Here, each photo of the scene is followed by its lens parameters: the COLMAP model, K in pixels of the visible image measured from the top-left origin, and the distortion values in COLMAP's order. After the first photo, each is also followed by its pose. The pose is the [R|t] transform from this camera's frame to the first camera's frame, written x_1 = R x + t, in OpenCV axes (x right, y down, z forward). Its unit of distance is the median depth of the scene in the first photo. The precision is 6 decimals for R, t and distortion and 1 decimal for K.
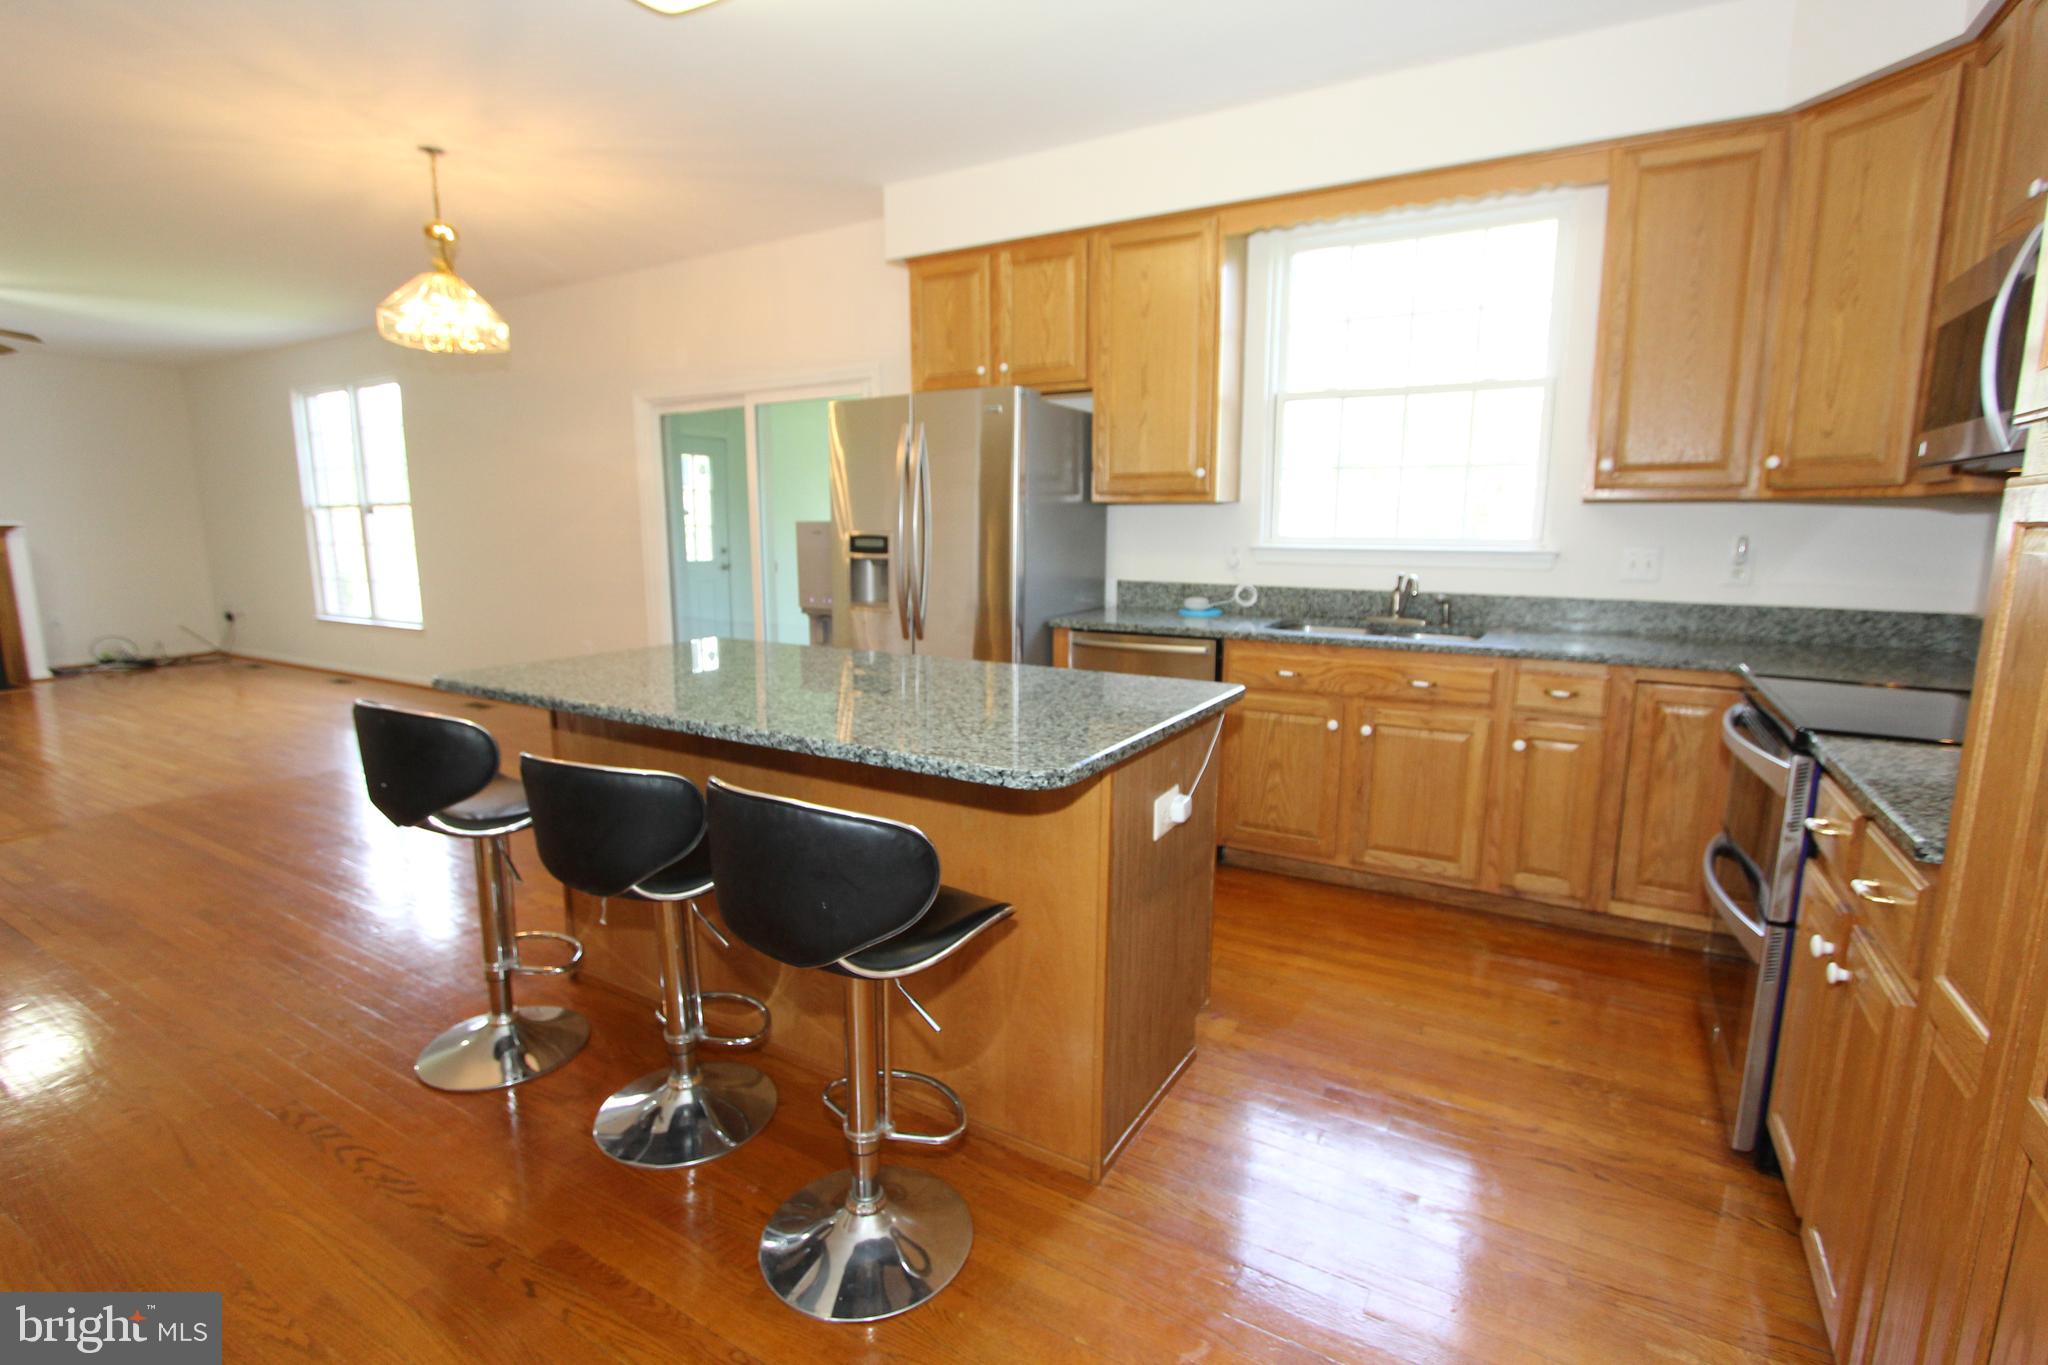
lens RADIAL K [[941.9, 0, 1025.6], [0, 941.9, 686.8], [0, 0, 1]] dist [-0.017642, 0.000461]
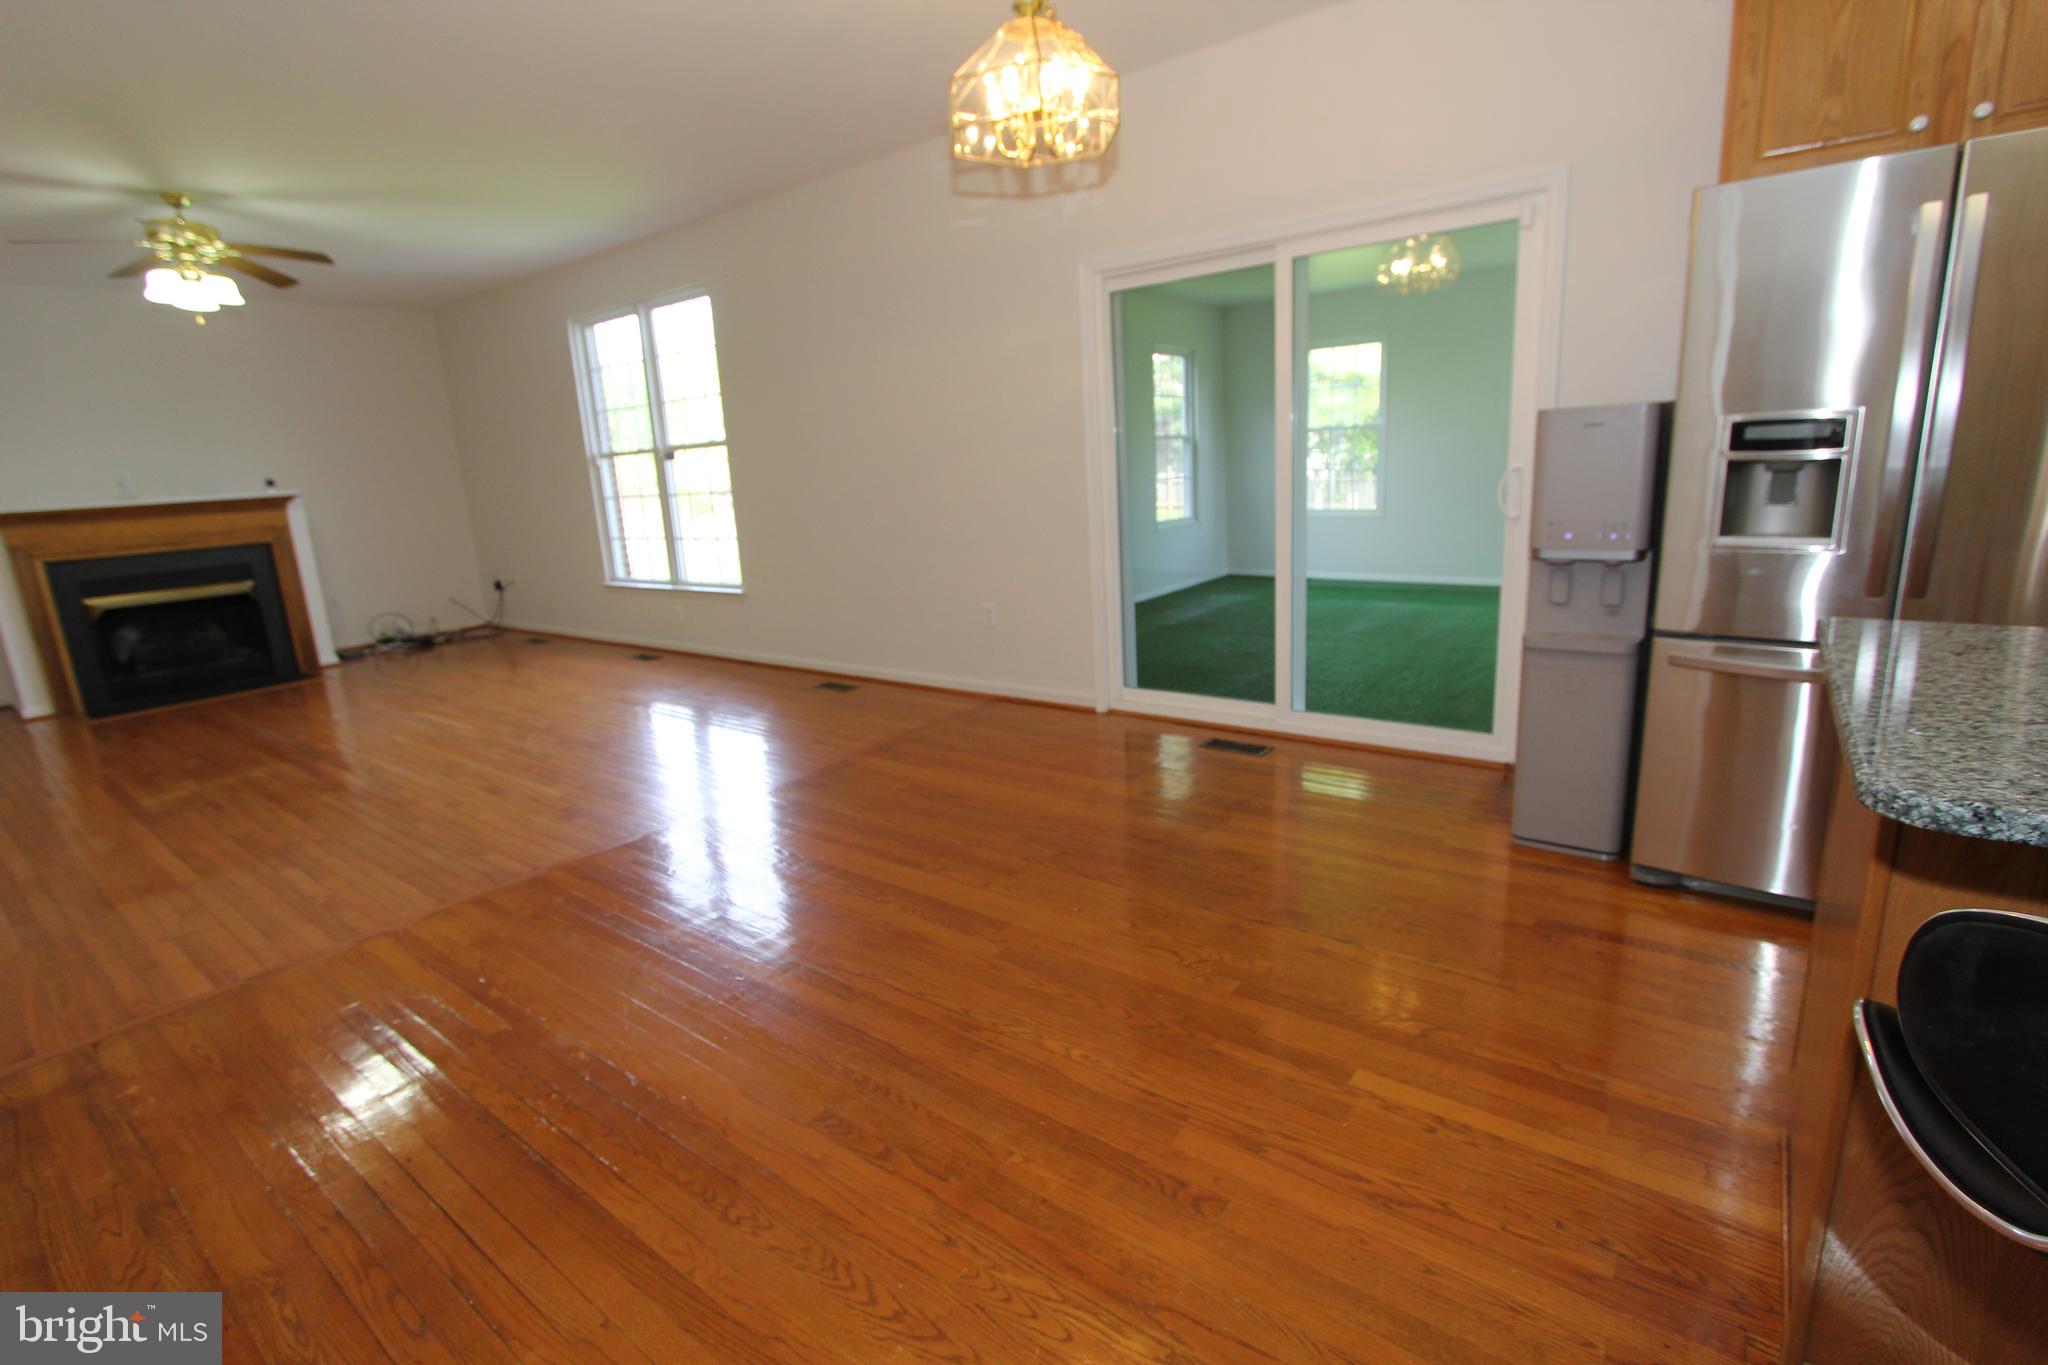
lens RADIAL K [[950.5, 0, 1024.7], [0, 950.5, 685.0], [0, 0, 1]] dist [-0.019554, 0.001350]
pose [[0.991070, -0.025217, -0.130937, -0.281827], [0.033962, 0.997308, 0.064989, -0.026315], [0.128945, -0.068856, 0.989258, 0.184159]]
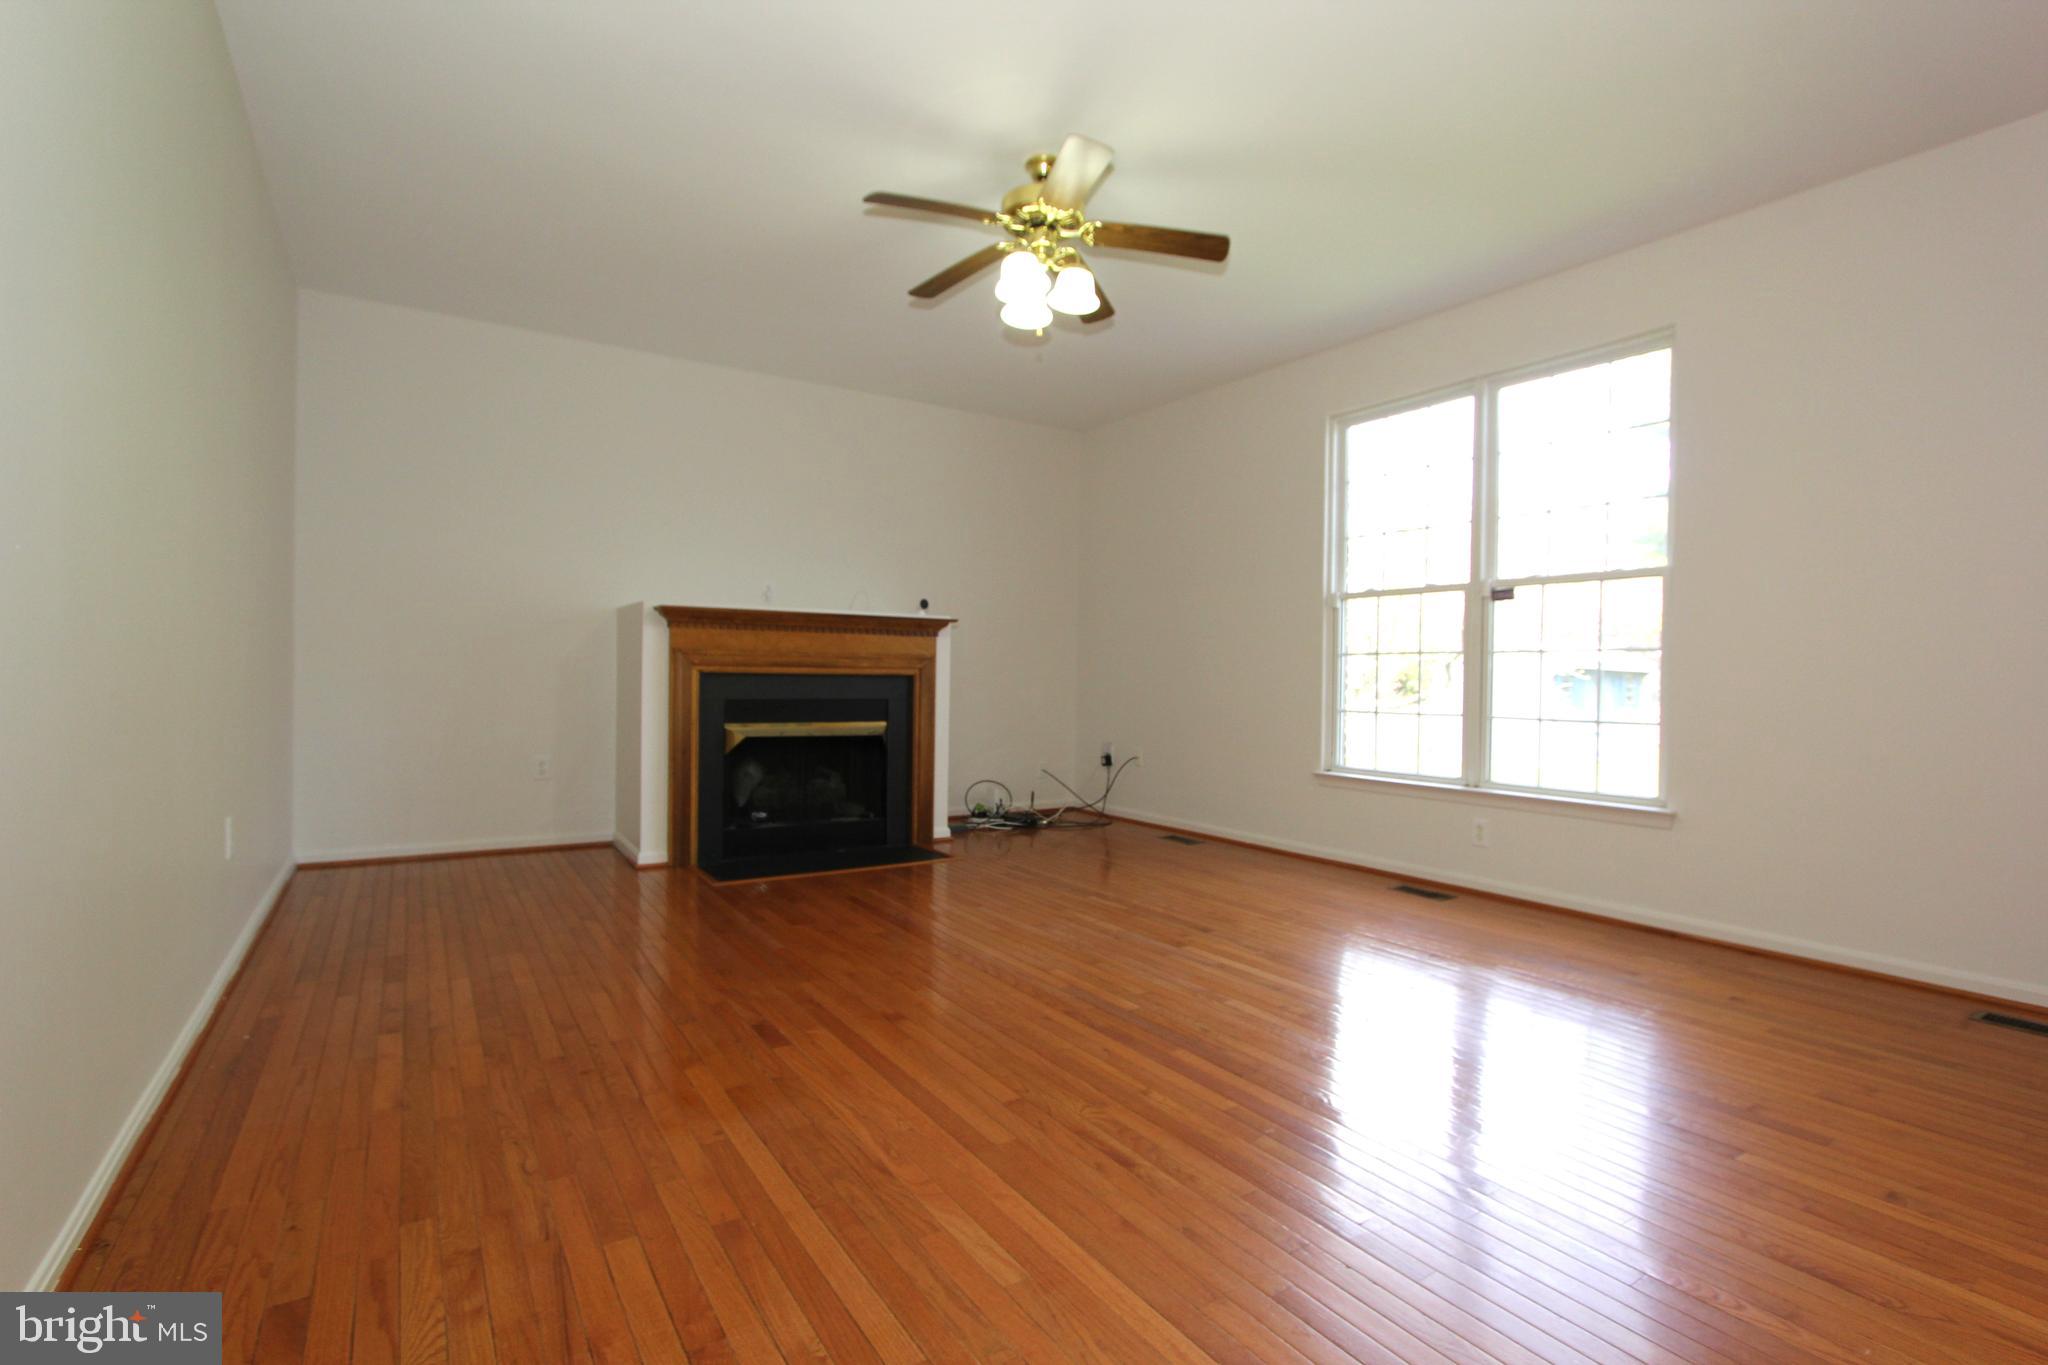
lens RADIAL K [[950.5, 0, 1024.7], [0, 950.5, 685.0], [0, 0, 1]] dist [-0.019554, 0.001350]
pose [[0.896559, 0.017270, -0.442587, -0.716631], [-0.091005, 0.985103, -0.145913, -0.024431], [0.433474, 0.171097, 0.884775, 0.385774]]
